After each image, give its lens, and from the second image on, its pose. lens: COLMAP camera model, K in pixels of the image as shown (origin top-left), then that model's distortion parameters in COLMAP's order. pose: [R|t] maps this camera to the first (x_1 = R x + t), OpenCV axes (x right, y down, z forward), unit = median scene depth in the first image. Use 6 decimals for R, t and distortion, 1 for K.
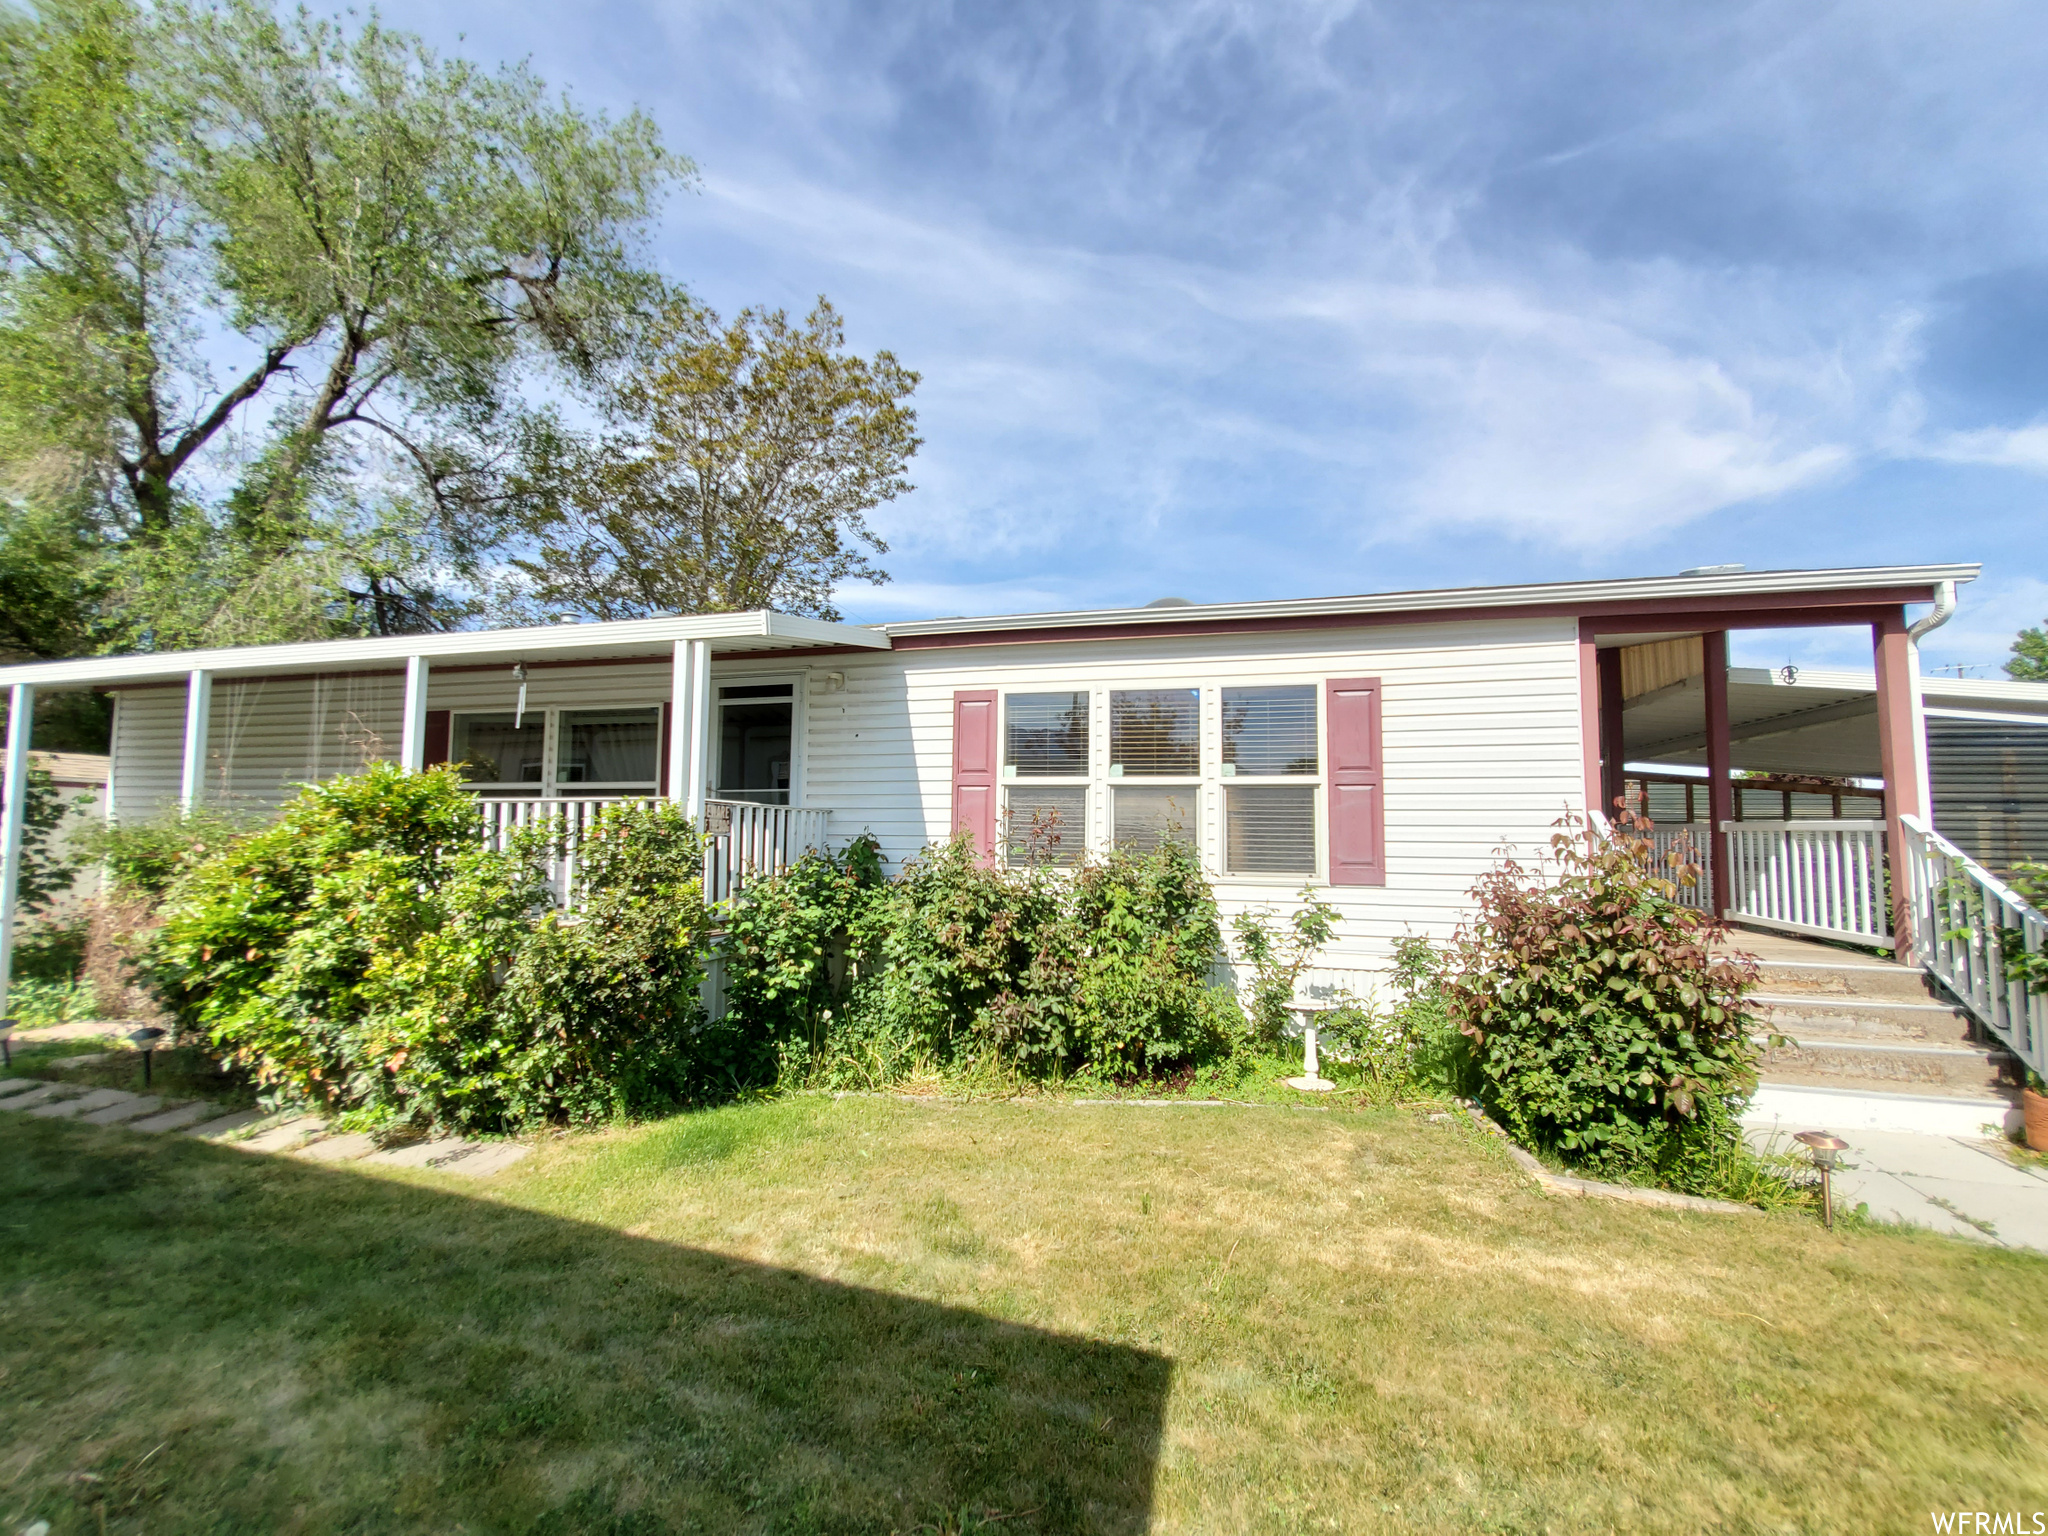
lens RADIAL K [[844.4, 0, 1058.2], [0, 844.4, 792.4], [0, 0, 1]] dist [0.001191, -0.006639]
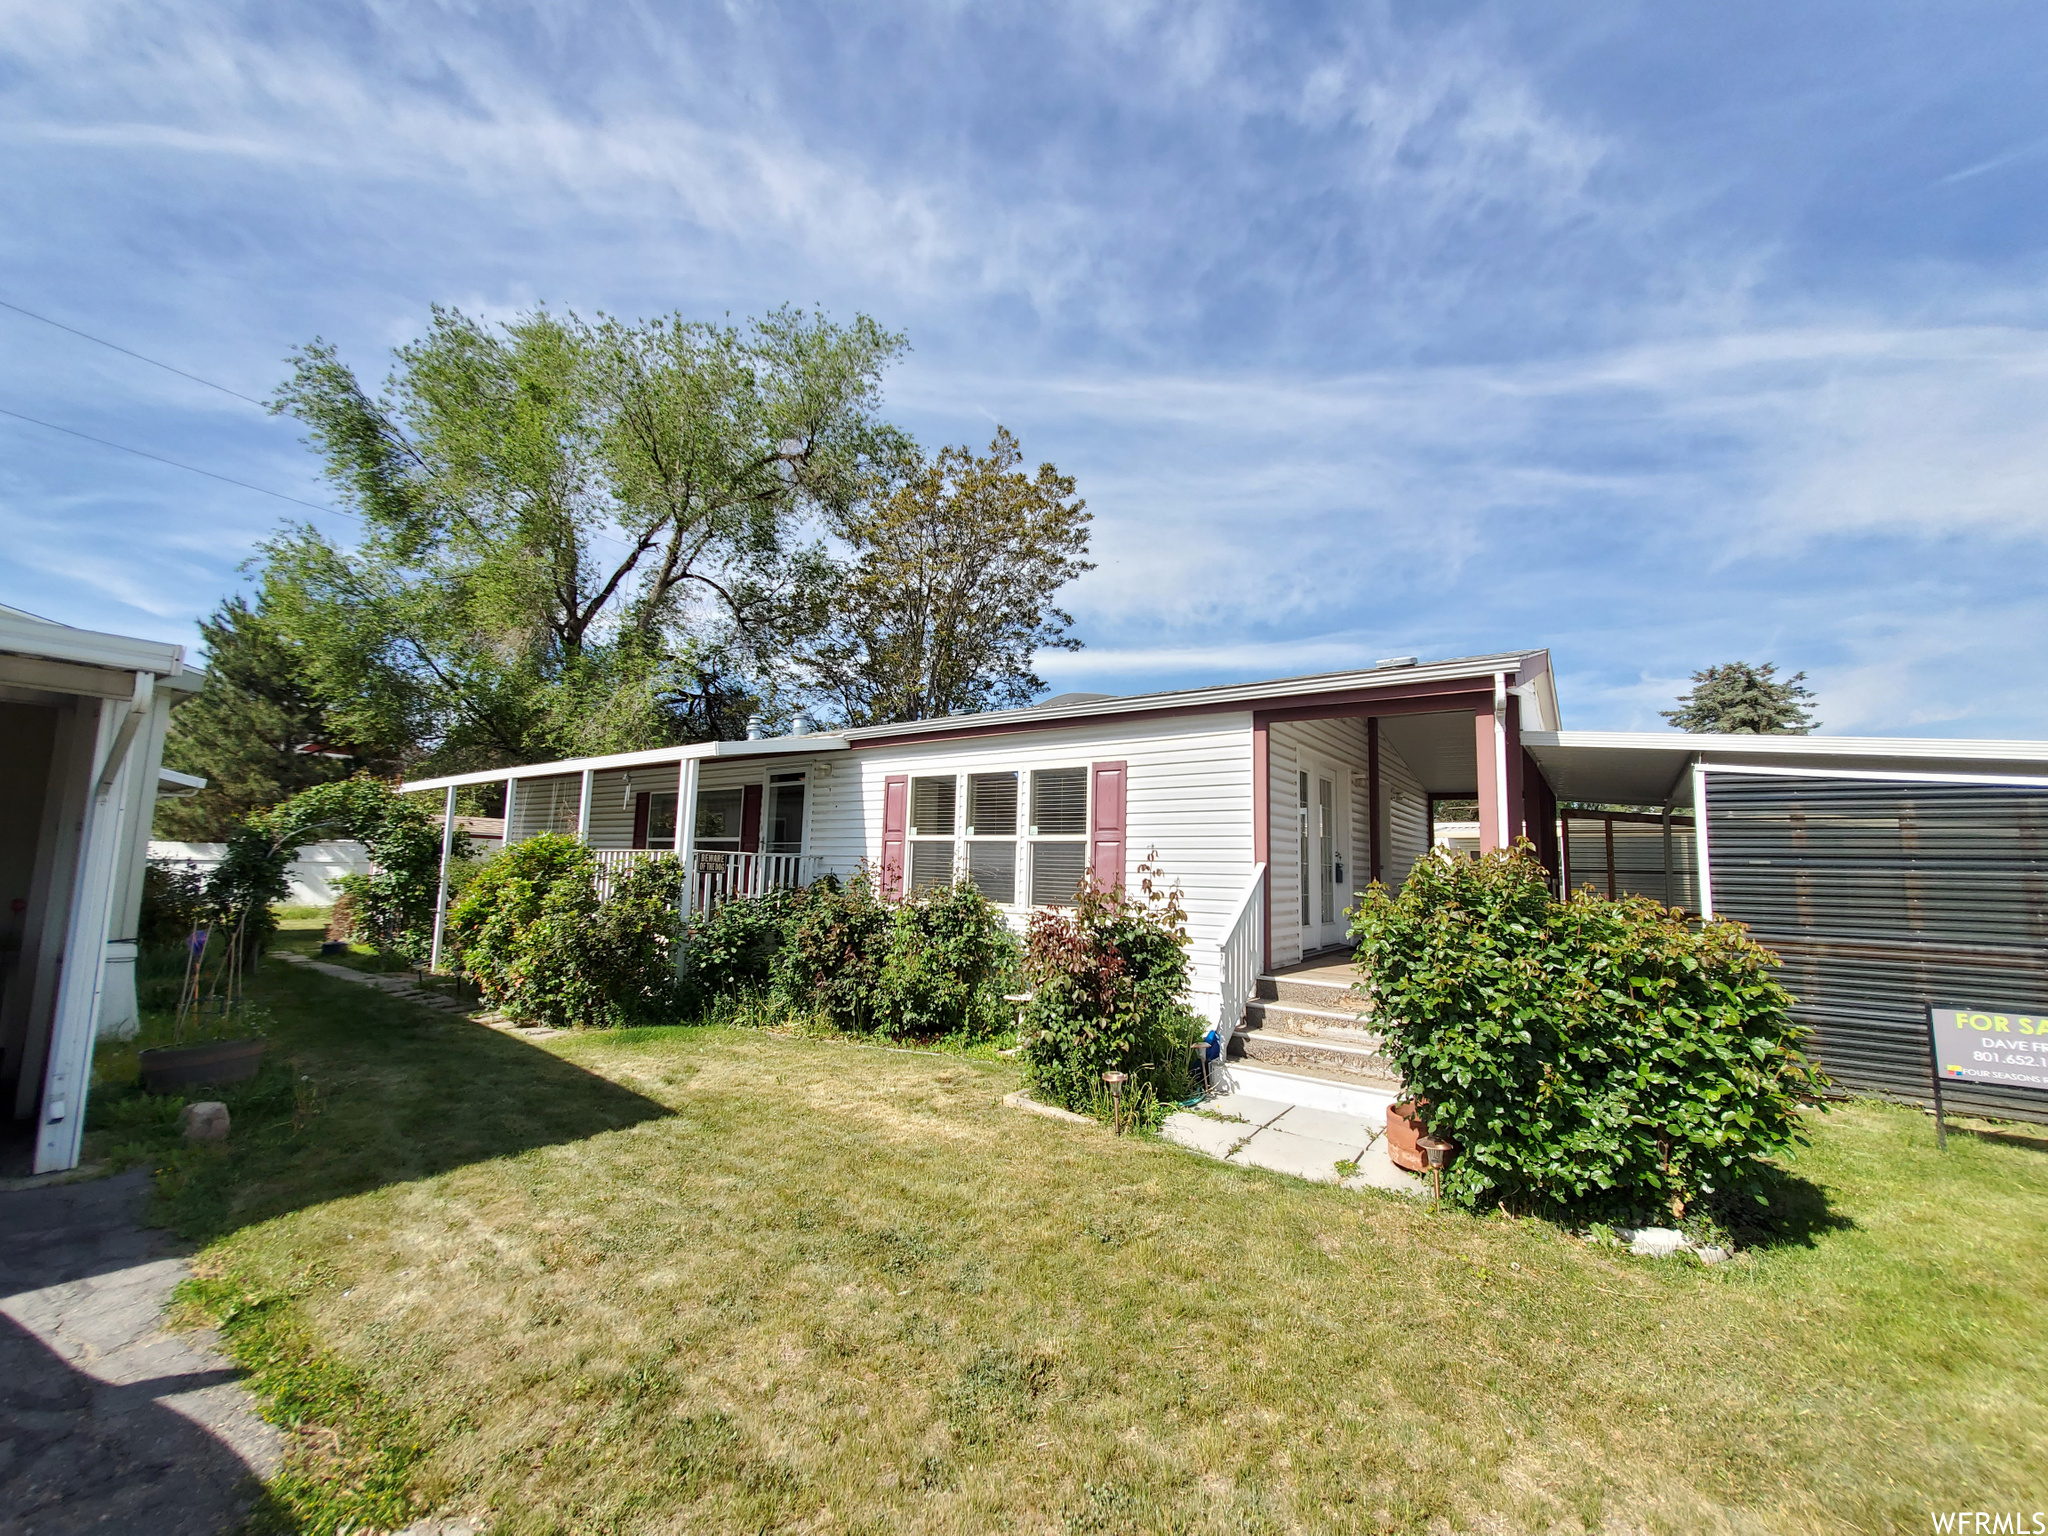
lens RADIAL K [[848.5, 0, 1030.6], [0, 848.5, 774.5], [0, 0, 1]] dist [-0.000273, -0.010511]
pose [[0.927843, -0.029651, -0.371789, 0.278234], [0.004573, 0.997664, -0.068156, -0.008809], [0.372942, 0.061538, 0.925812, -0.113600]]
